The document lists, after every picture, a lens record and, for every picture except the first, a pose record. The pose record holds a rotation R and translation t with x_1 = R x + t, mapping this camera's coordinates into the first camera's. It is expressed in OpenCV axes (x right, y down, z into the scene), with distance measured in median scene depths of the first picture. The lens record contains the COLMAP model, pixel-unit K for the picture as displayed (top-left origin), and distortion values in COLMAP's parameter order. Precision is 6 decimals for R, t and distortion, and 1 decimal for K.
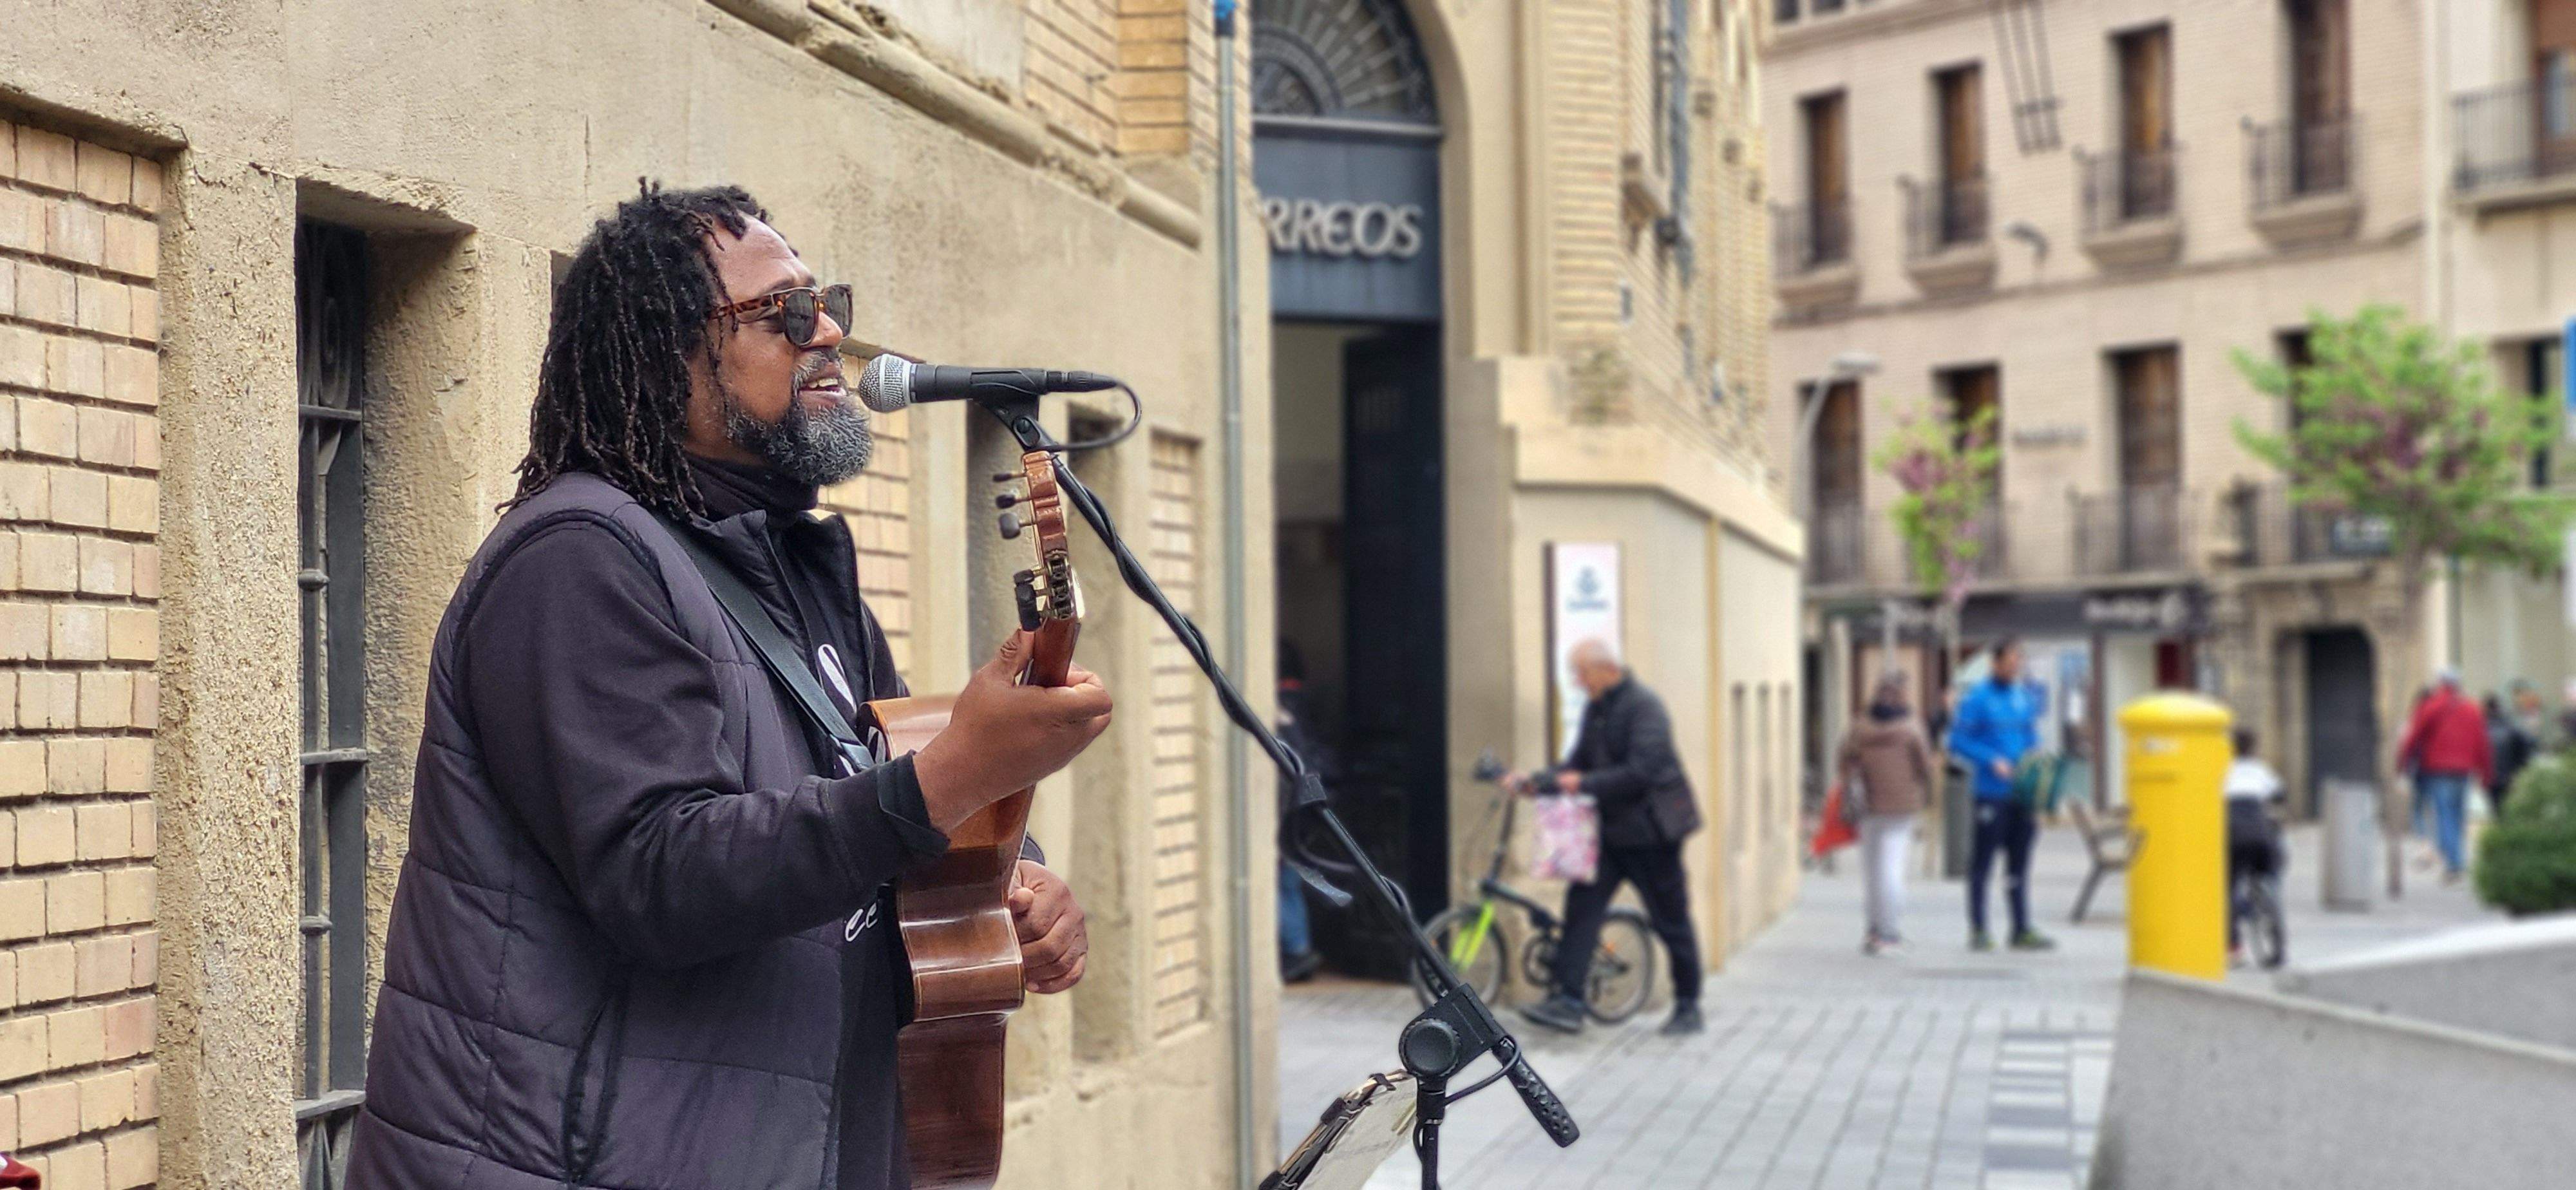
lens RADIAL K [[5549.8, 0, 1134.4], [0, 5549.8, 659.3], [0, 0, 1]] dist [-0.038878, 0.000000]
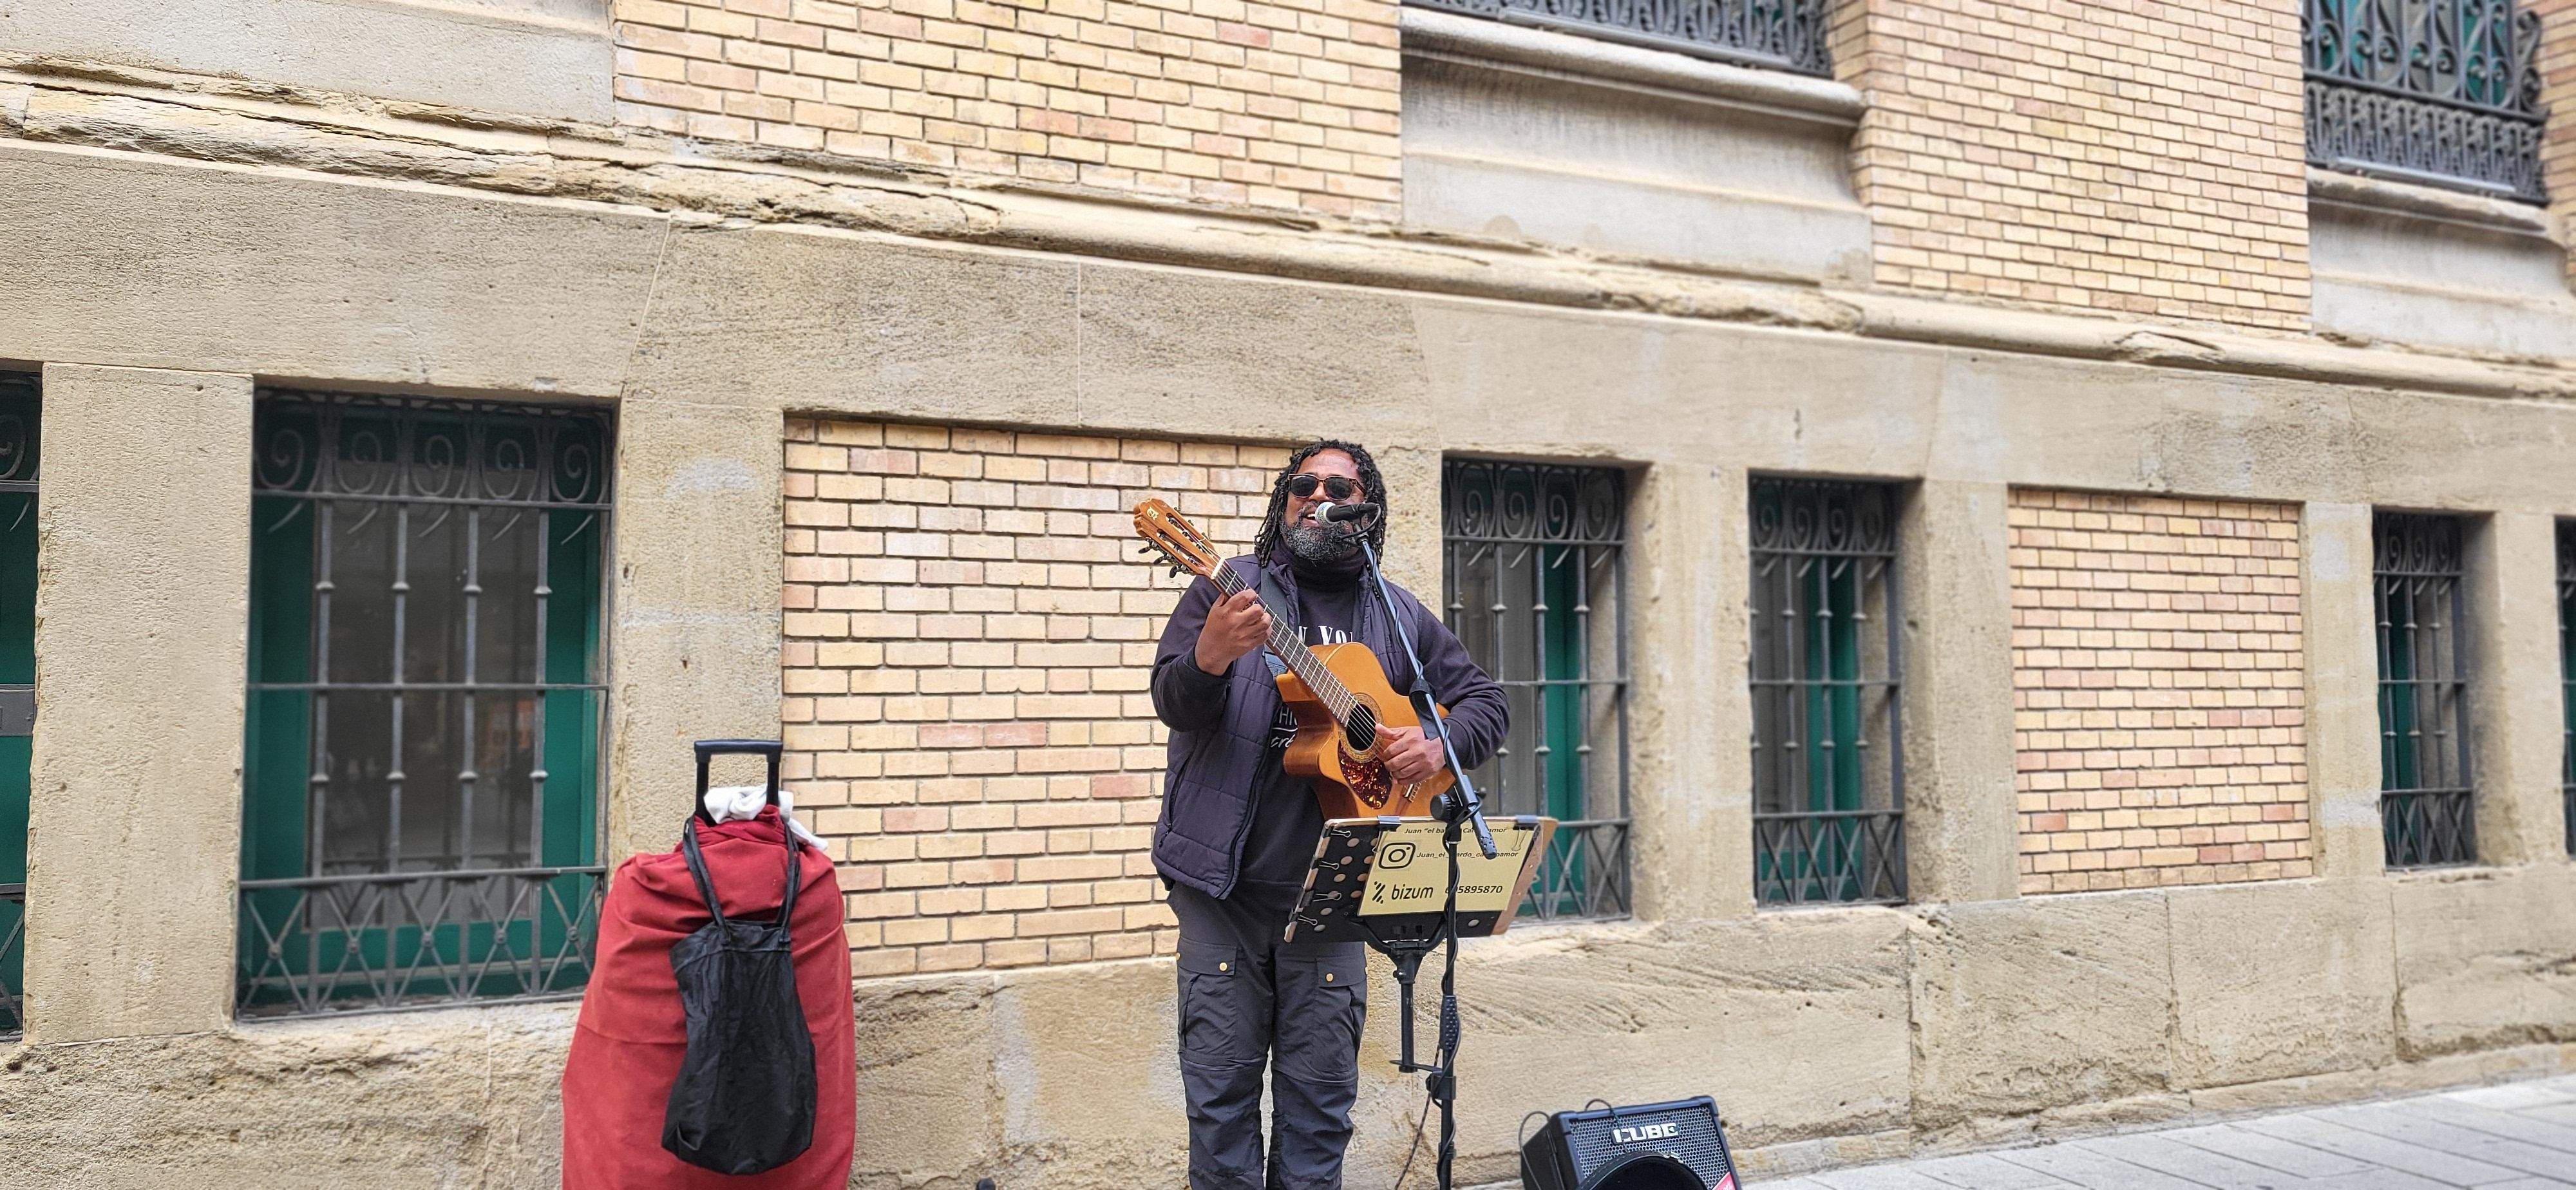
lens RADIAL K [[1765.6, 0, 1250.5], [0, 1765.6, 604.7], [0, 0, 1]] dist [0.047212, -0.009311]
pose [[0.562838, -0.033699, -0.825880, 0.431929], [0.004348, 0.999275, -0.037811, 0.012922], [0.826556, 0.017691, 0.562577, 0.441545]]
